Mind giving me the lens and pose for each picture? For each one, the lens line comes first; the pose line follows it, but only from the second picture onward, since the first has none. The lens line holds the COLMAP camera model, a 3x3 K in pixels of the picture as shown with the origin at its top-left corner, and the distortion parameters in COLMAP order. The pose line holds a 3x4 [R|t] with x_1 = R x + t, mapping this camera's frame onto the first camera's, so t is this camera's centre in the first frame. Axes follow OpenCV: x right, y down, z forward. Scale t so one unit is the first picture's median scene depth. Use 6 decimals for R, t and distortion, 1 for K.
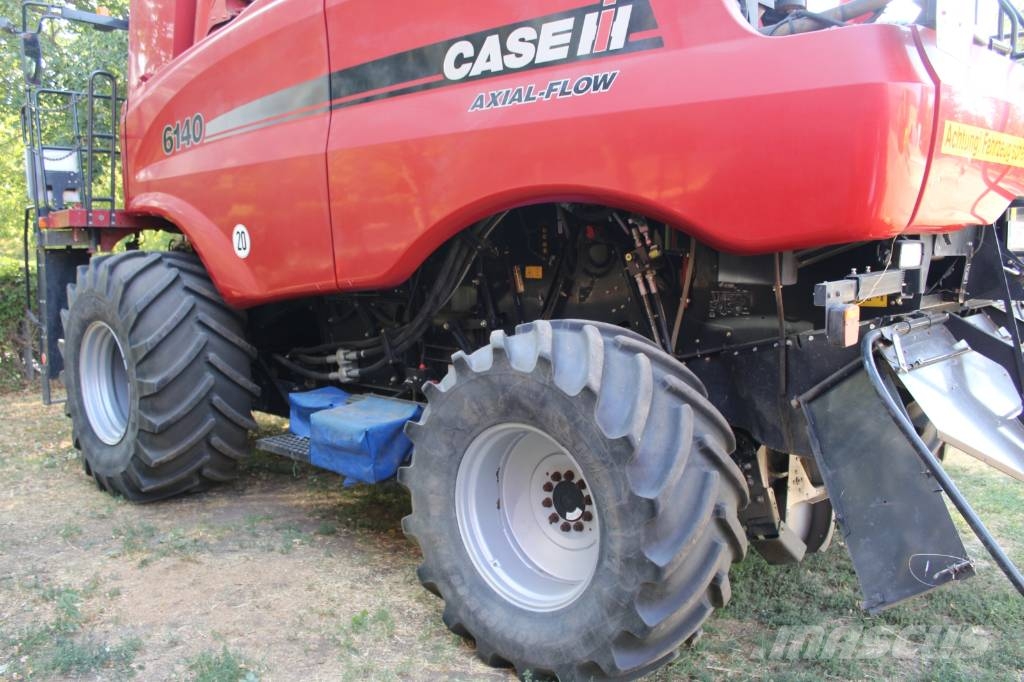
lens RADIAL K [[884.2, 0, 512.0], [0, 884.2, 341.0], [0, 0, 1]] dist [-0.164178, 0.159552]
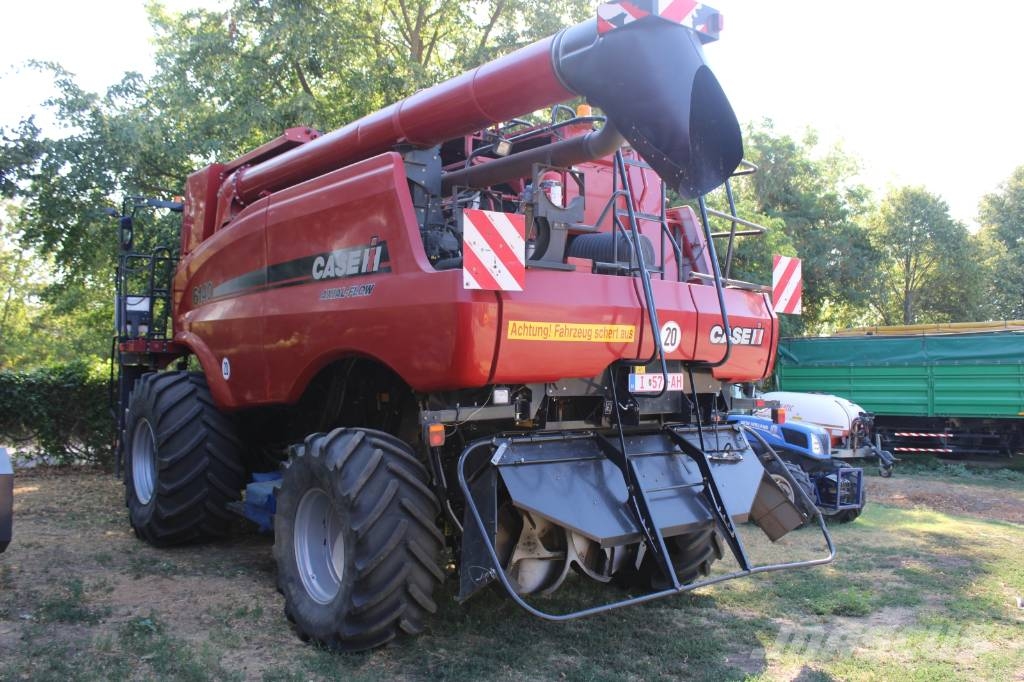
lens RADIAL K [[884.2, 0, 512.0], [0, 884.2, 341.0], [0, 0, 1]] dist [-0.164178, 0.159552]
pose [[0.987971, 0.020969, -0.153208, 0.403147], [-0.040489, 0.991276, -0.125427, 0.005865], [0.149242, 0.130121, 0.980202, -0.400083]]
